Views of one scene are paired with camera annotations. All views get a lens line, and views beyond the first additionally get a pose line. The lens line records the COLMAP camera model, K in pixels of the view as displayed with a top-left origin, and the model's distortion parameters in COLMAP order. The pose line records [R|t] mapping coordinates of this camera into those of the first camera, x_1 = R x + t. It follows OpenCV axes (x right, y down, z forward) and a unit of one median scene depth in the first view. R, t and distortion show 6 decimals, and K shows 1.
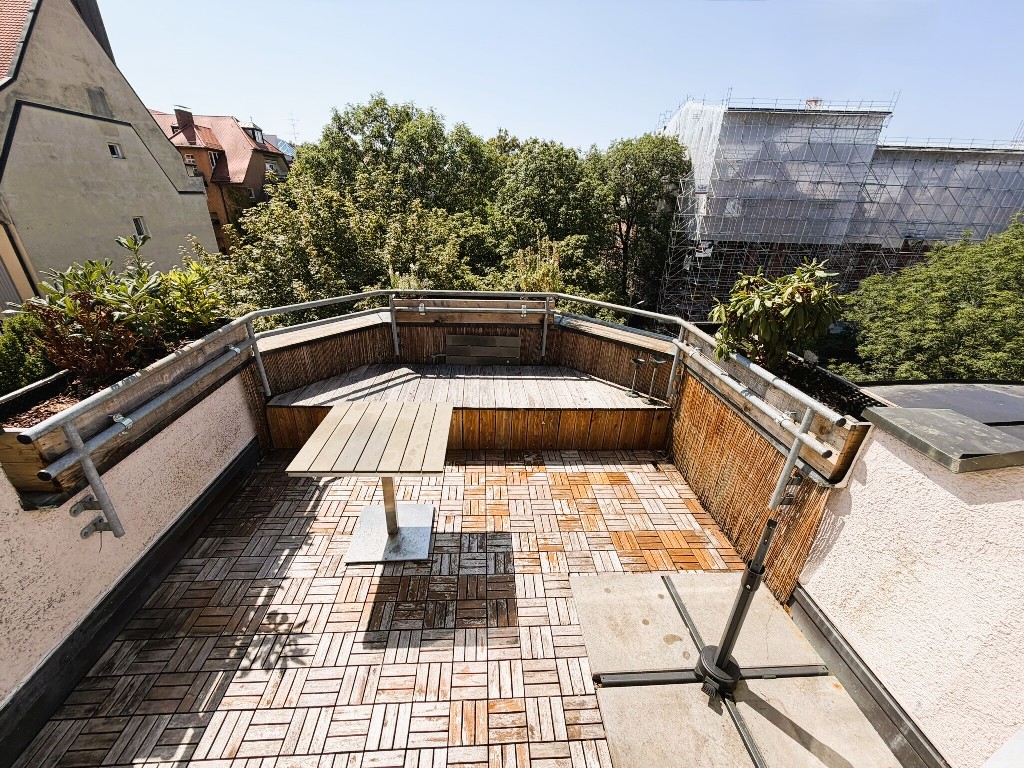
lens RADIAL K [[405.1, 0, 507.0], [0, 405.1, 384.9], [0, 0, 1]] dist [0.000045, -0.000530]
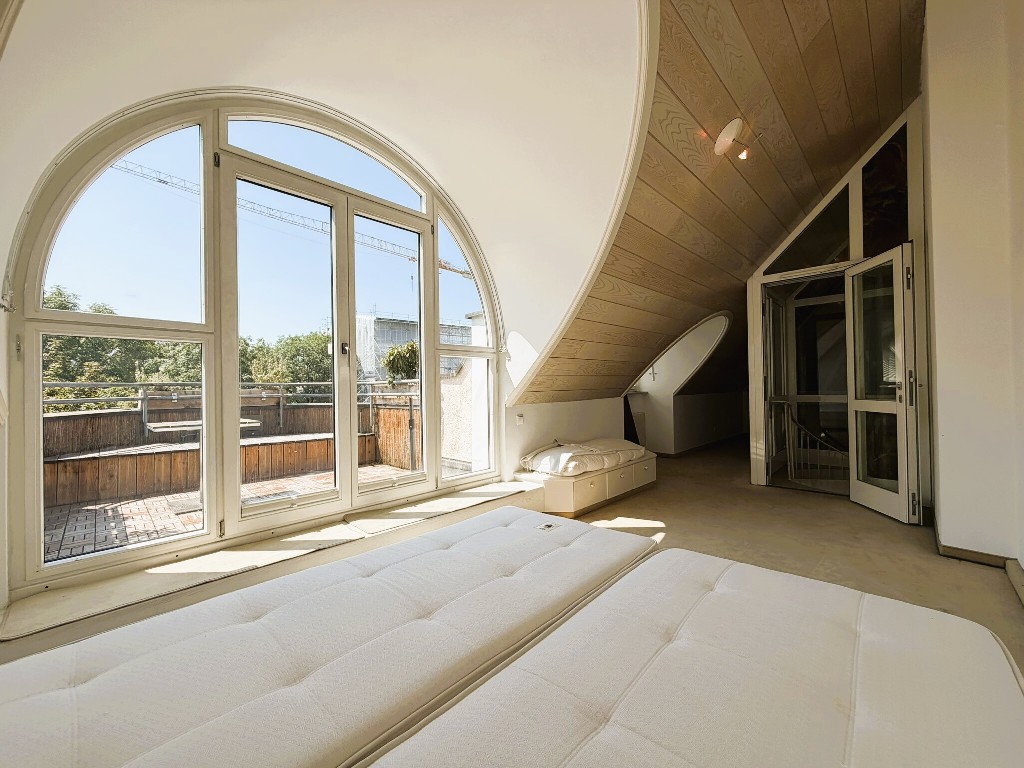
lens RADIAL K [[405.1, 0, 510.4], [0, 405.1, 383.9], [0, 0, 1]] dist [0.000045, -0.000530]
pose [[0.737429, -0.034051, 0.674566, -0.285520], [0.319138, 0.897776, -0.303560, 0.504002], [-0.595273, 0.439133, 0.672913, -0.524599]]
